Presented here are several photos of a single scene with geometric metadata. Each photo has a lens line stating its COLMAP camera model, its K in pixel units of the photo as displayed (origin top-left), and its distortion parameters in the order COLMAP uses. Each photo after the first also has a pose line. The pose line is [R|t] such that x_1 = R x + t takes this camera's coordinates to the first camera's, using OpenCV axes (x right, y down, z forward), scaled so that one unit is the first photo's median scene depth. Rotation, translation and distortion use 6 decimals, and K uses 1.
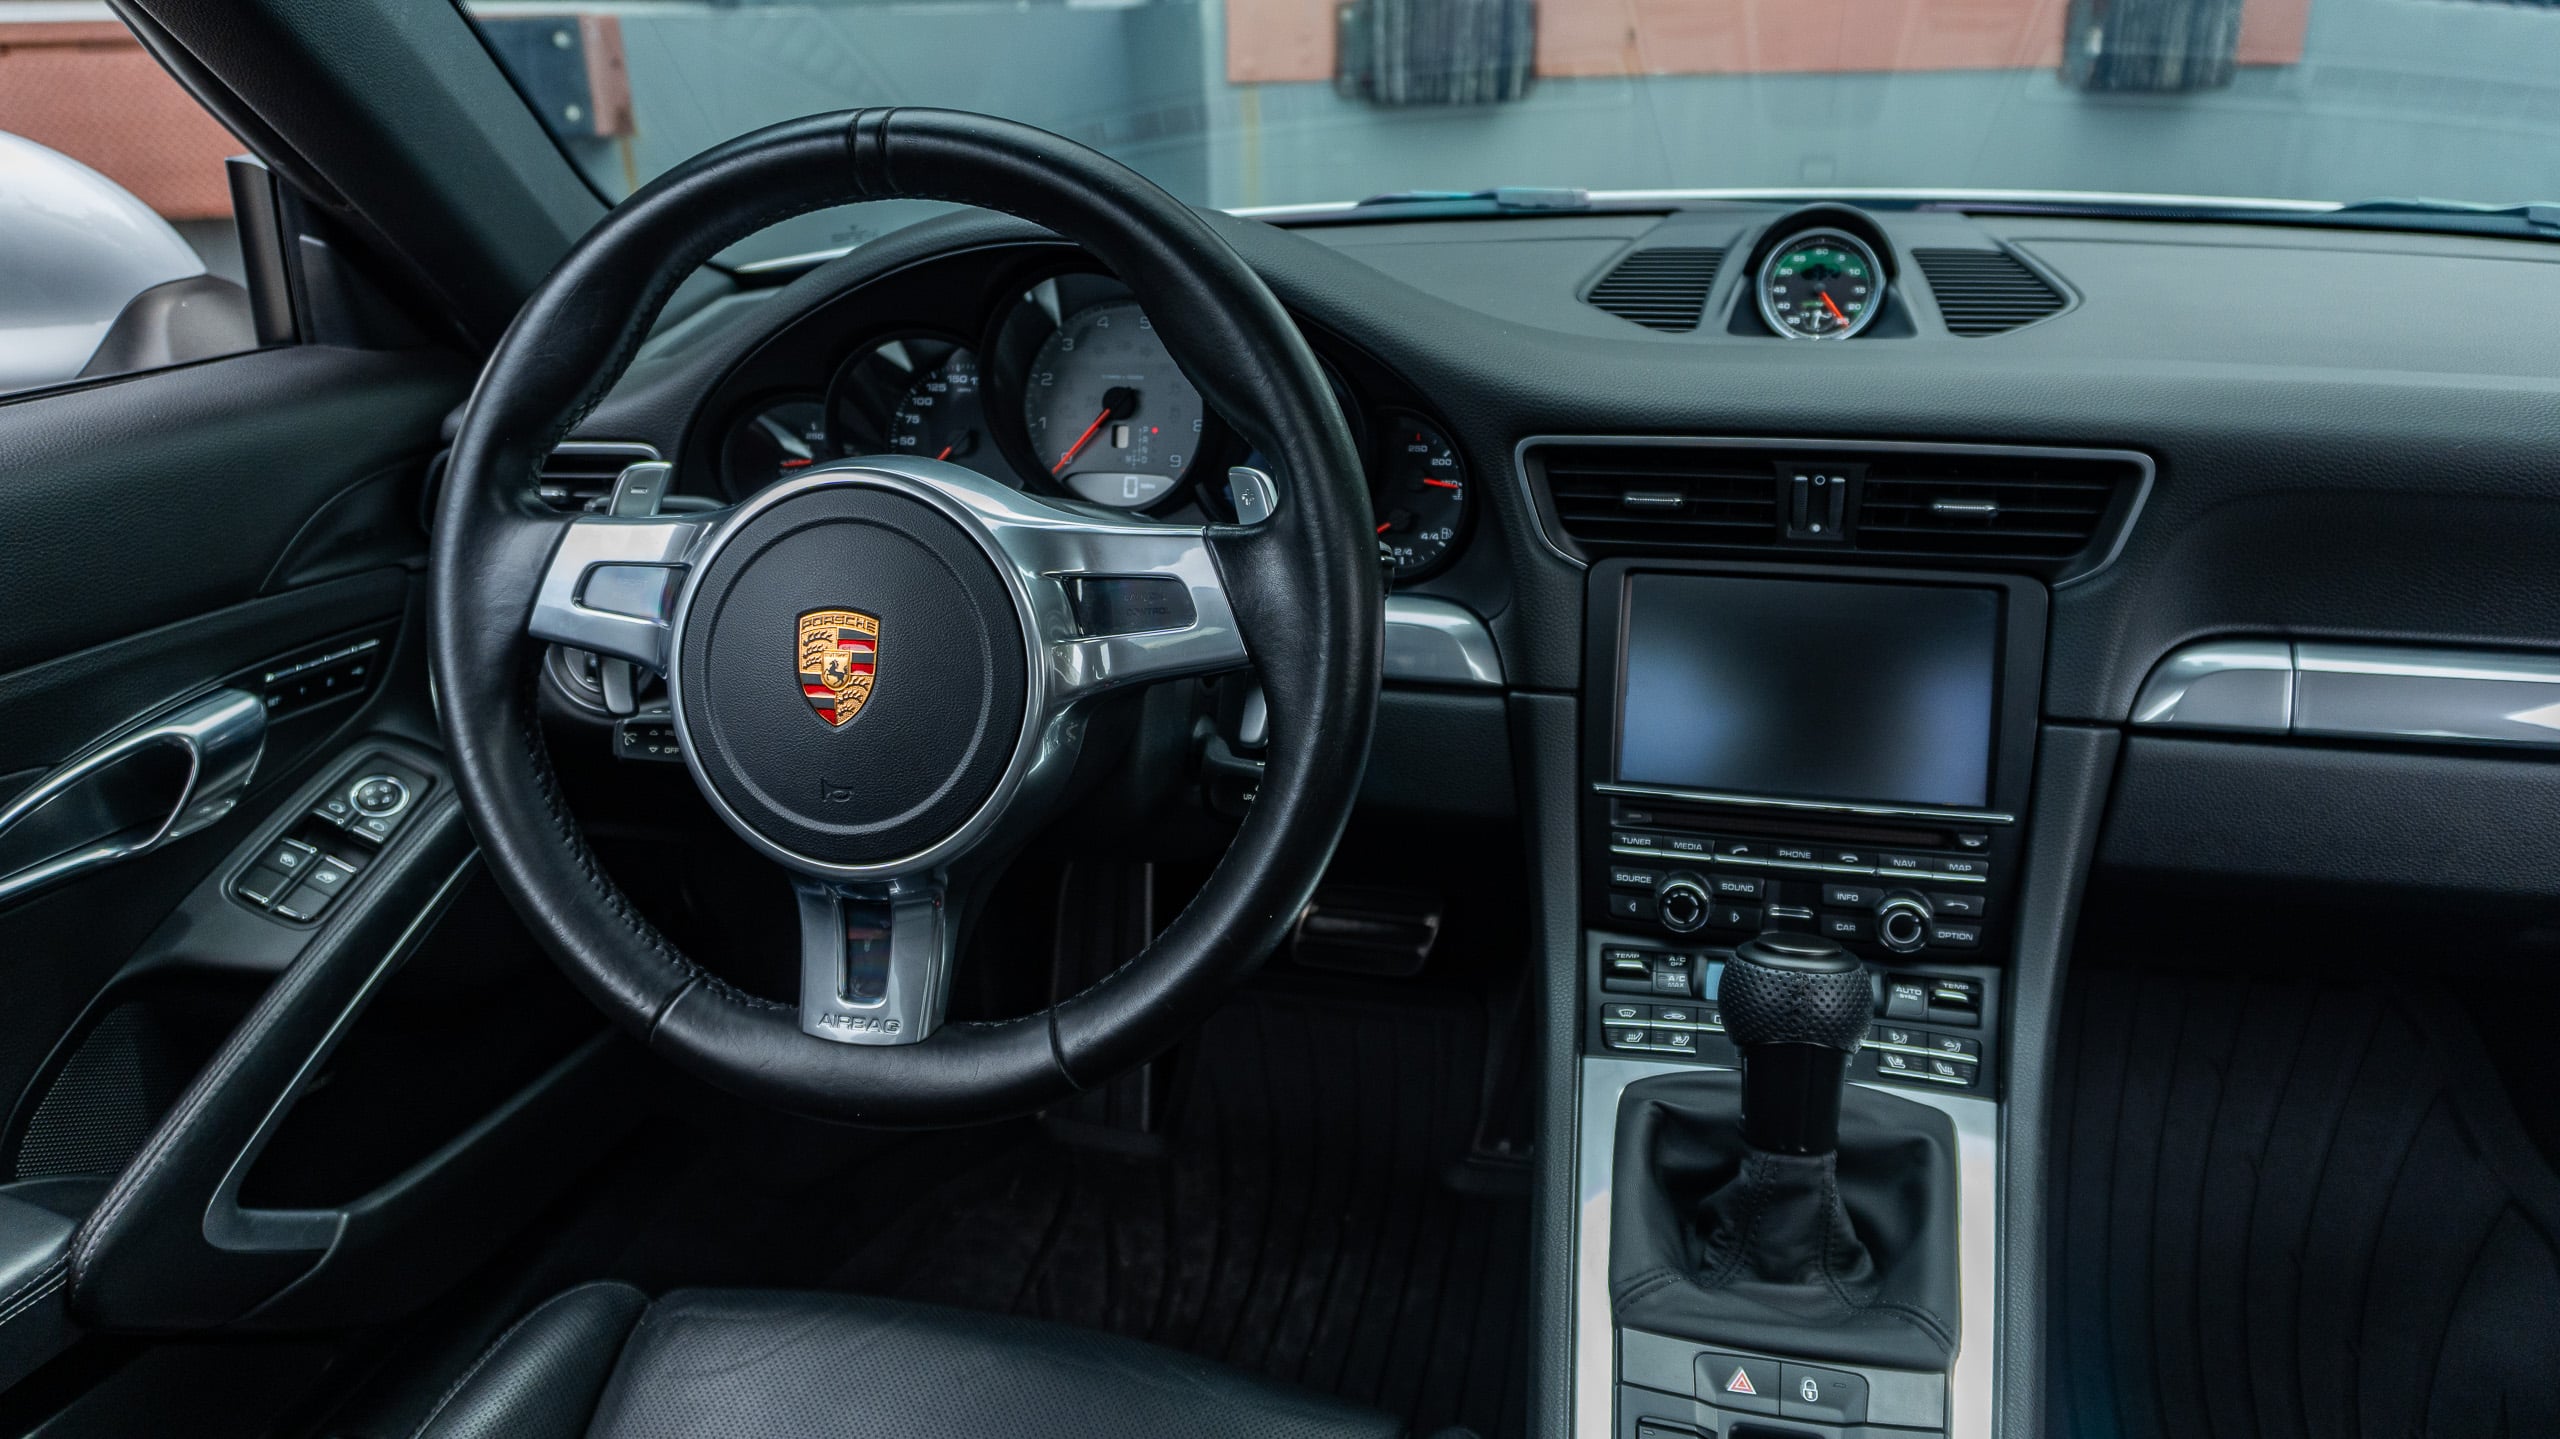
lens RADIAL K [[1845.9, 0, 1319.3], [0, 1845.9, 680.1], [0, 0, 1]] dist [-0.002446, -0.000148]
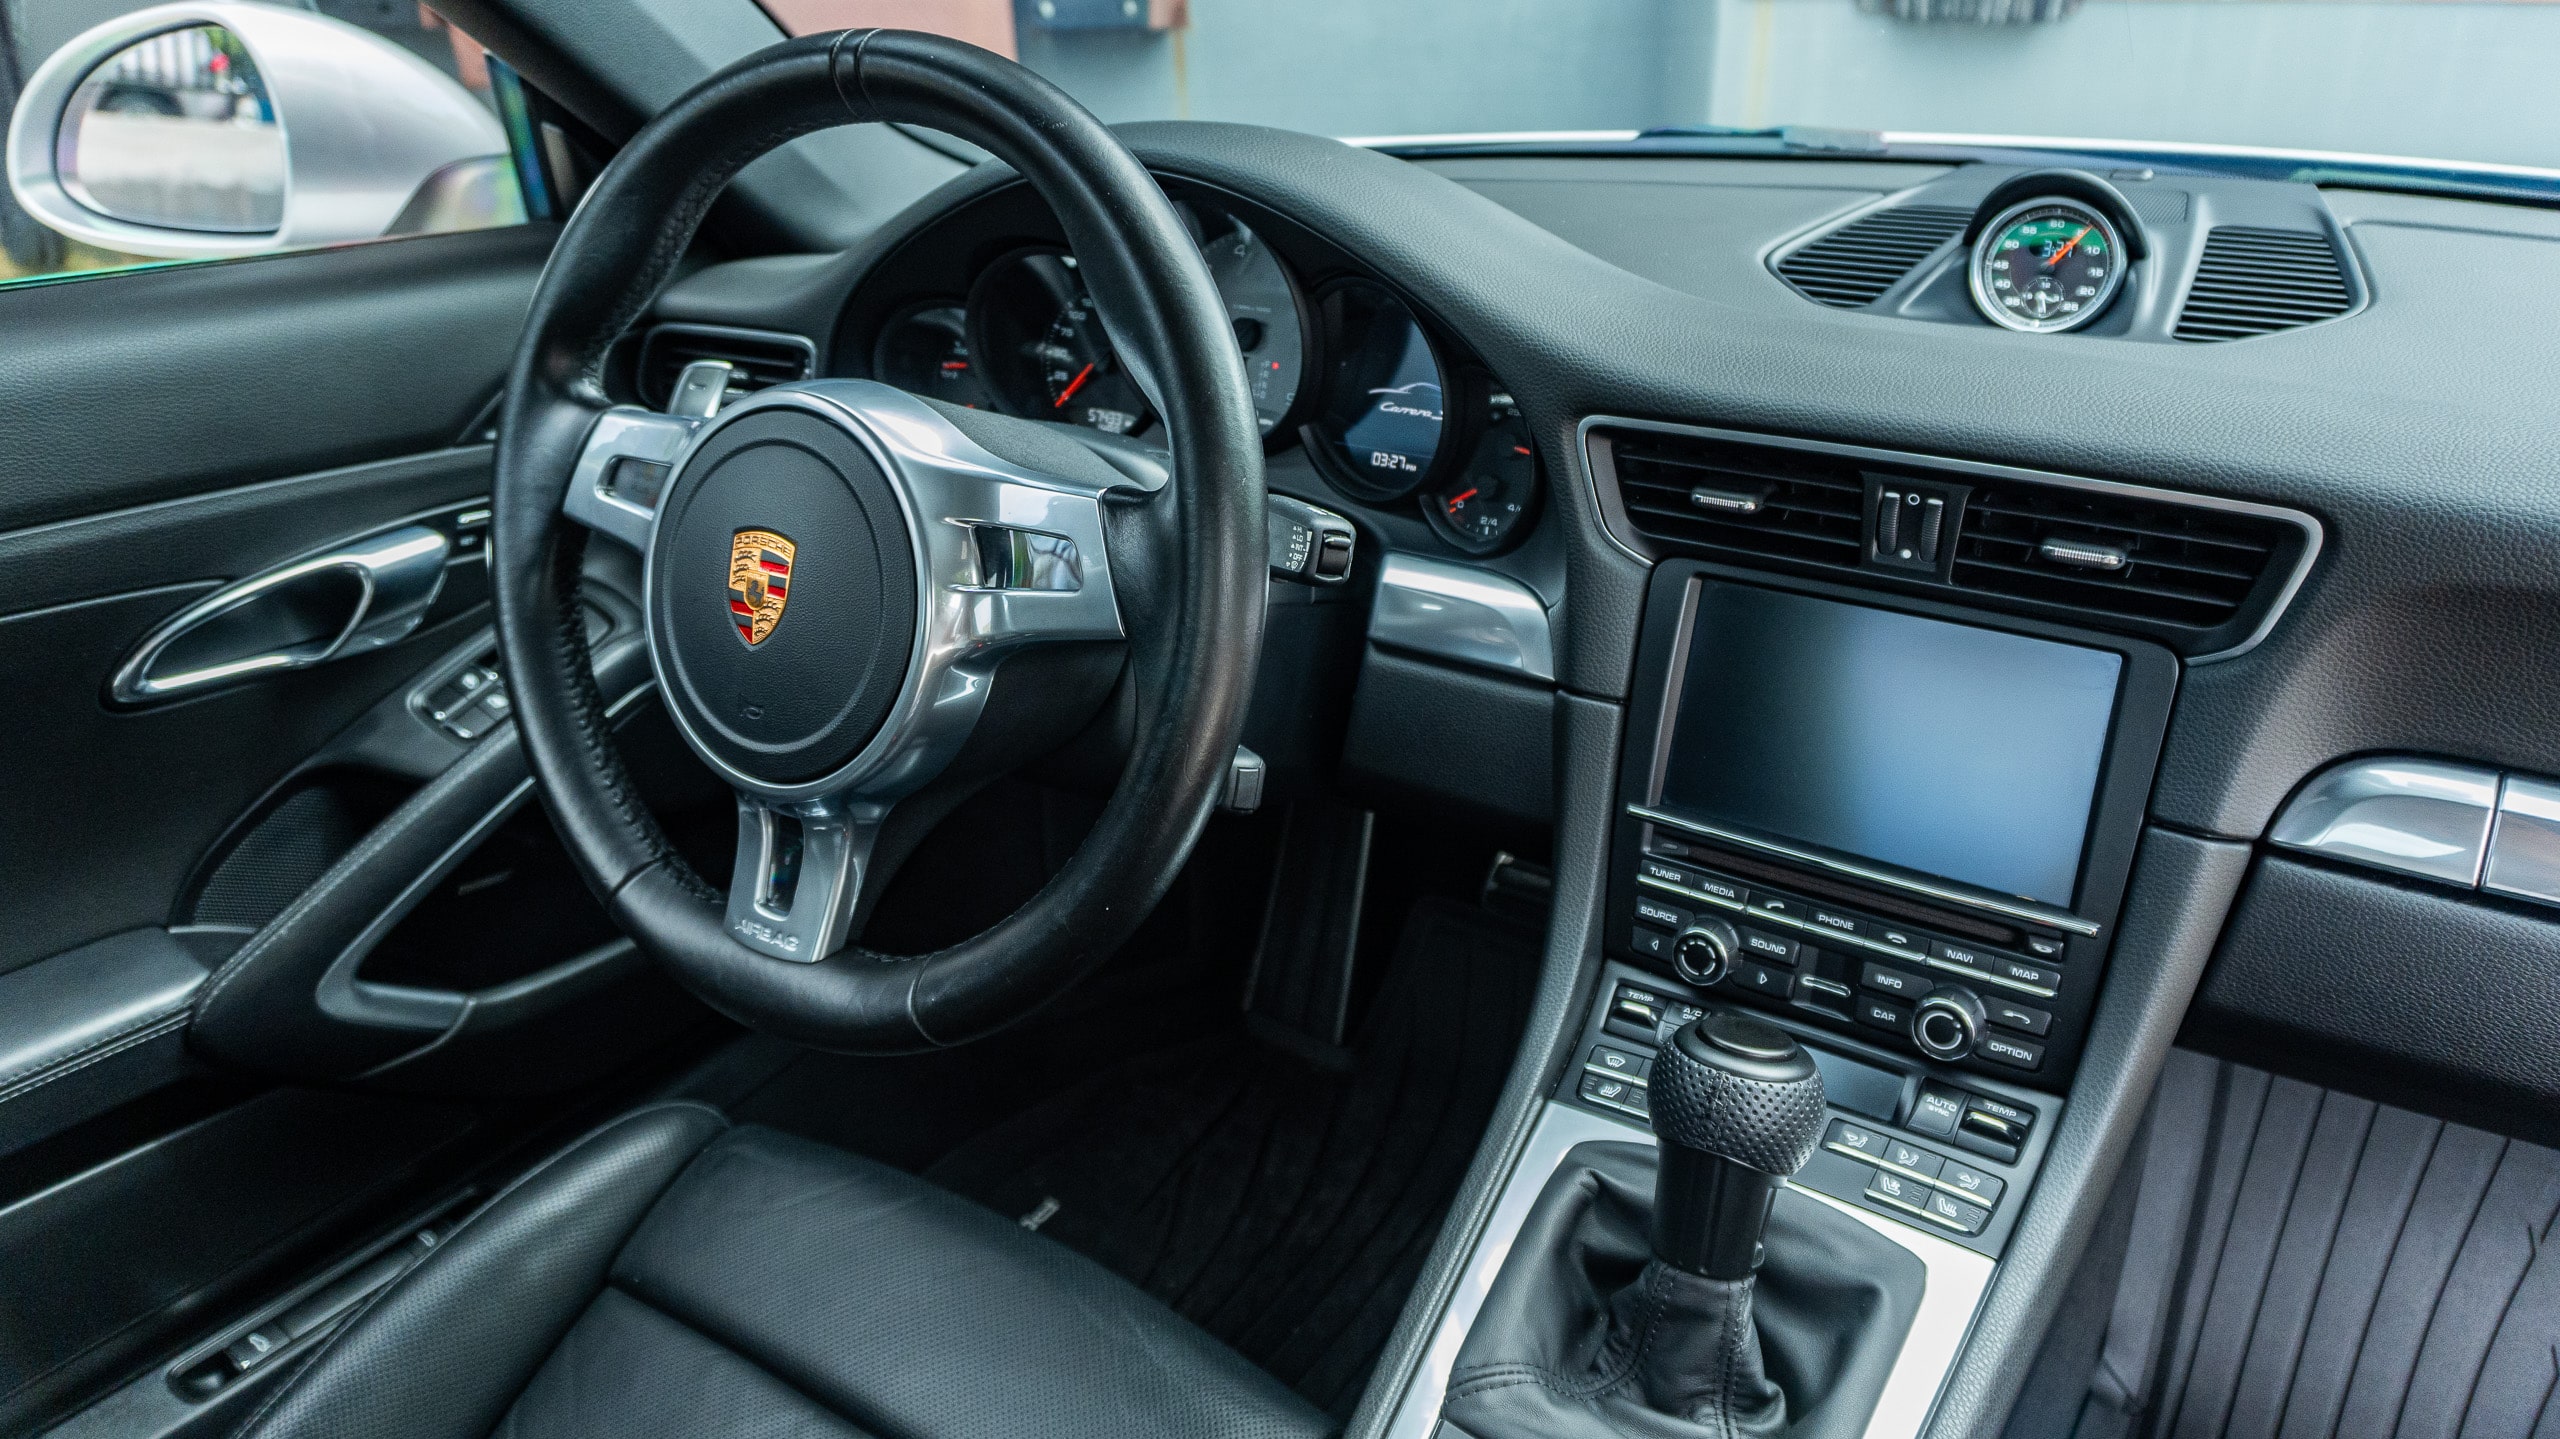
lens RADIAL K [[1756.6, 0, 1287.5], [0, 1756.6, 632.4], [0, 0, 1]] dist [-0.003339, -0.000696]
pose [[0.947275, 0.132077, -0.291934, 0.235849], [-0.120358, 0.991045, 0.057828, -0.057938], [0.296957, -0.019643, 0.954689, 0.133514]]
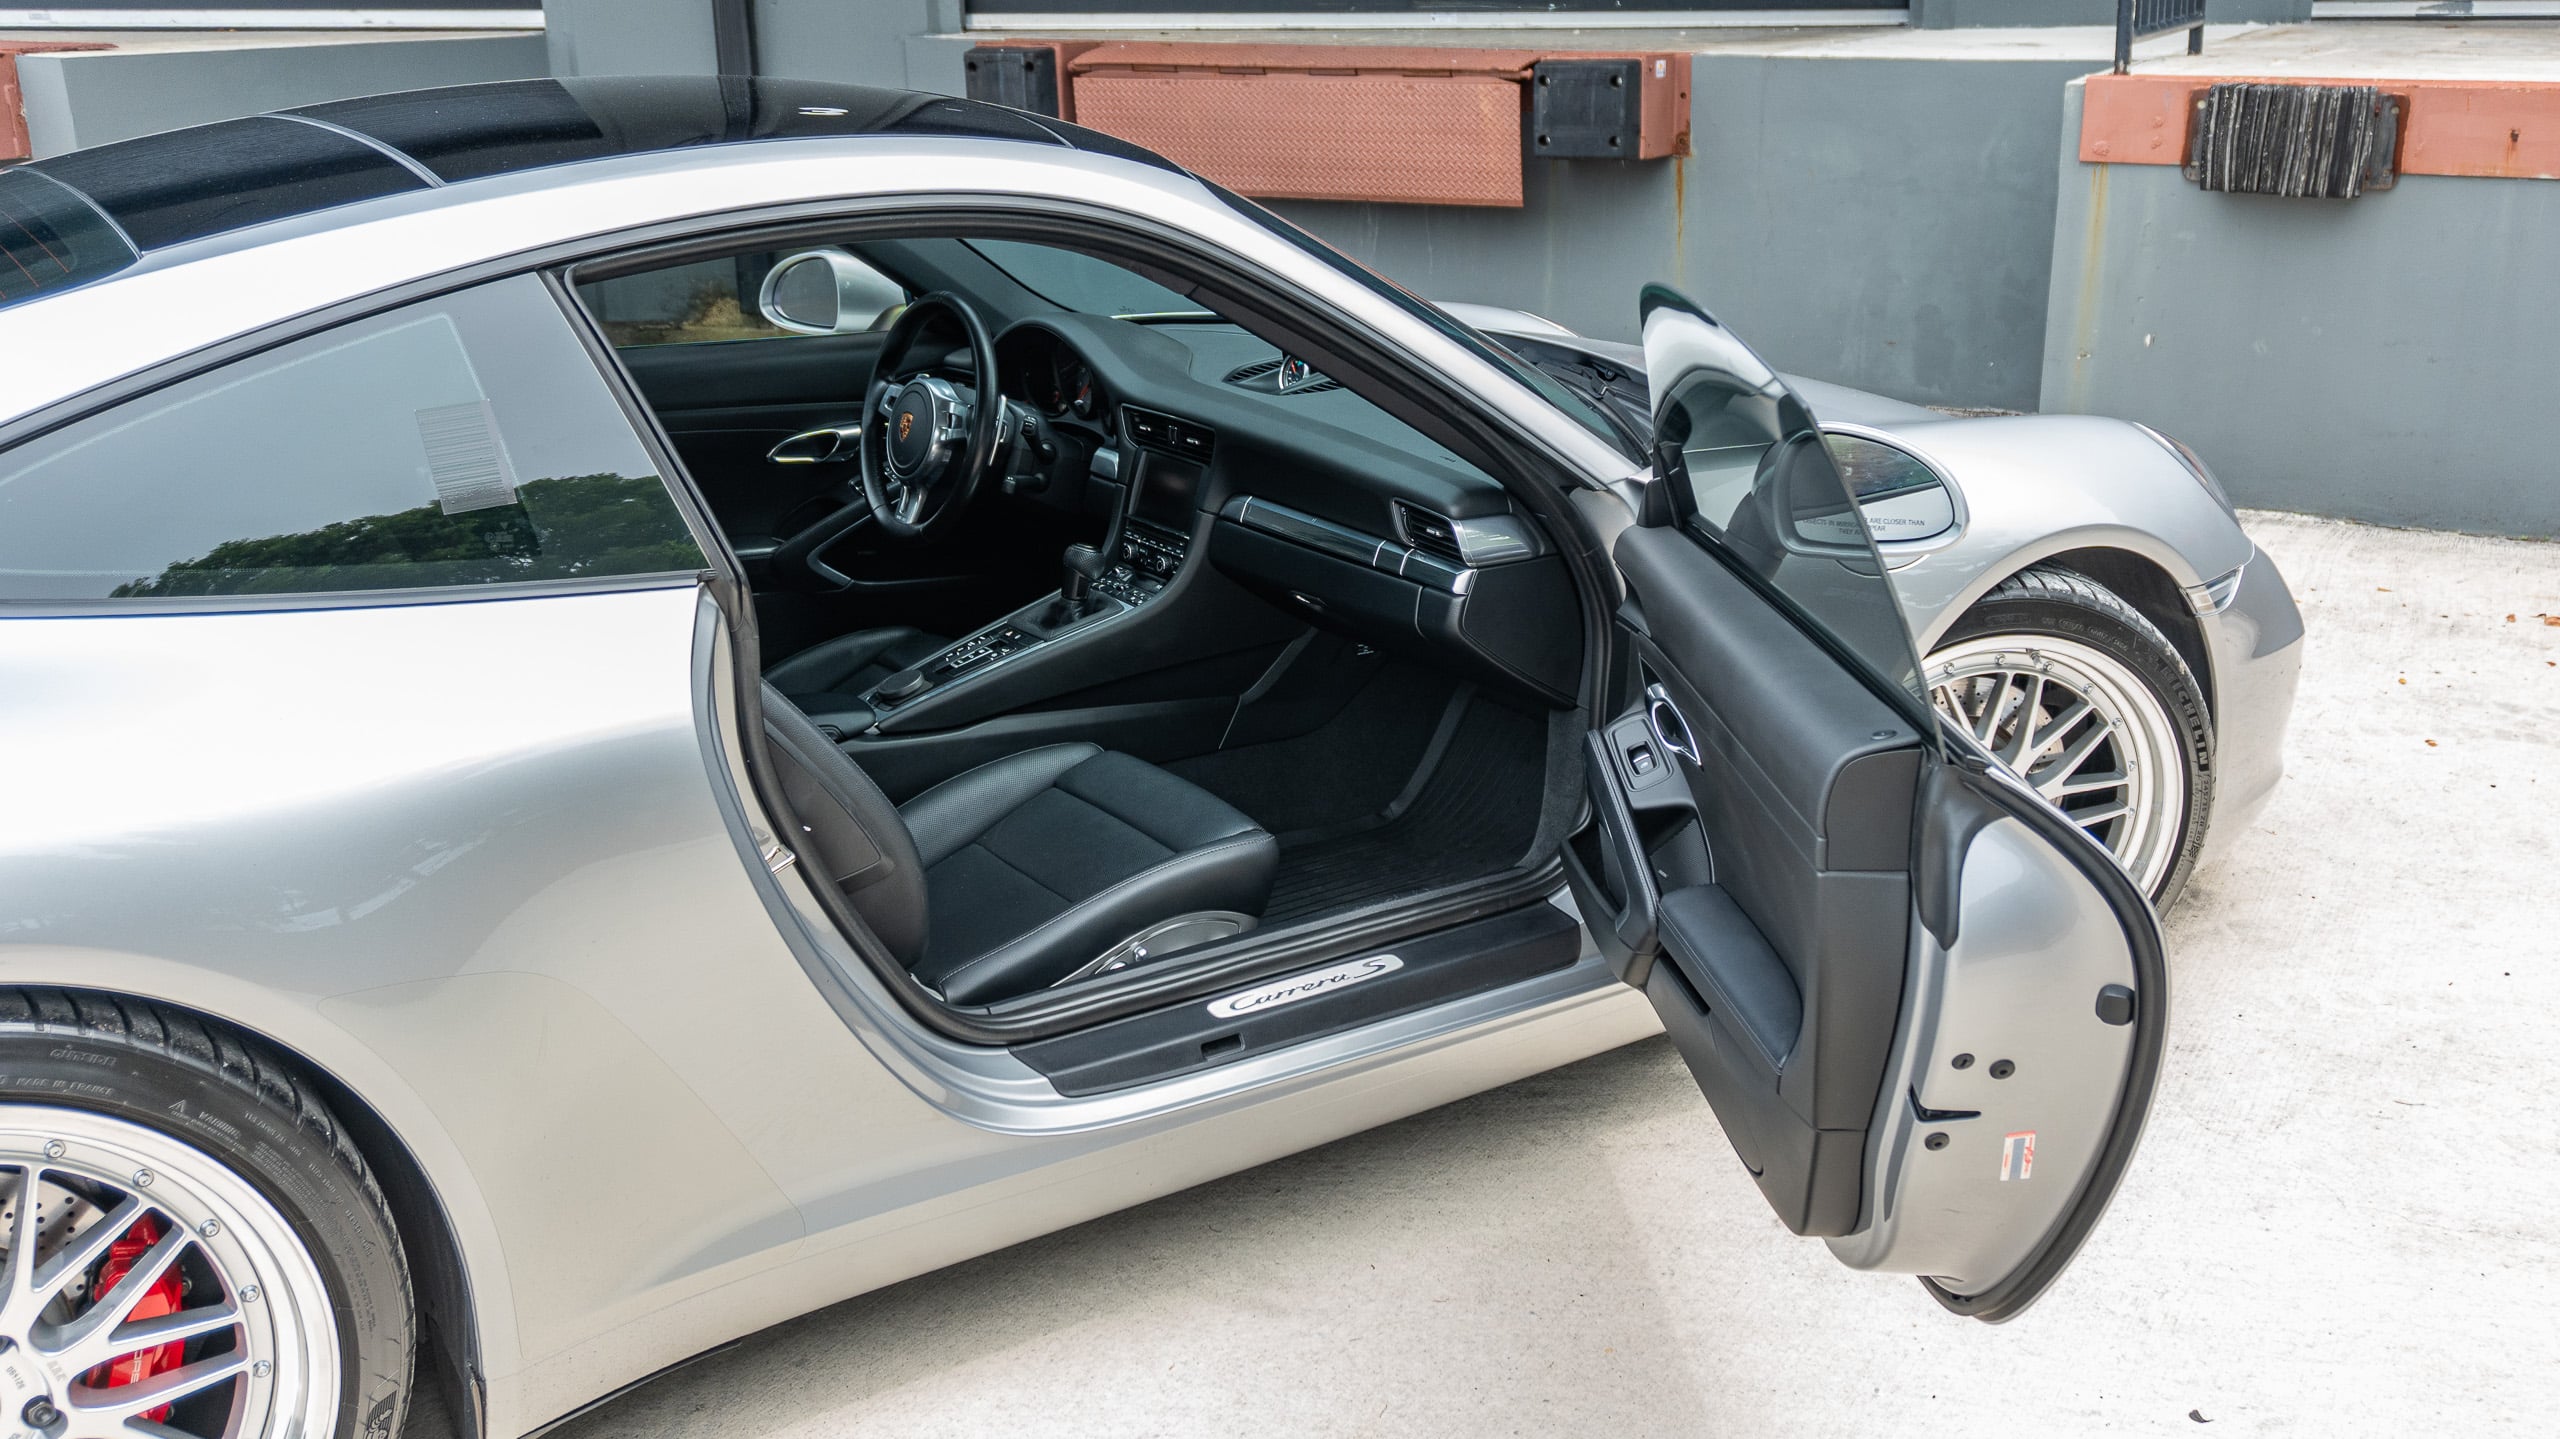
lens RADIAL K [[2132.9, 0, 1280.0], [0, 2132.9, 719.5], [0, 0, 1]] dist [0.076001, 0.002142]
pose [[0.765788, 0.228093, -0.601283, 2.627269], [-0.228421, 0.970494, 0.077237, 0.050809], [0.601159, 0.078198, 0.795294, -1.732062]]
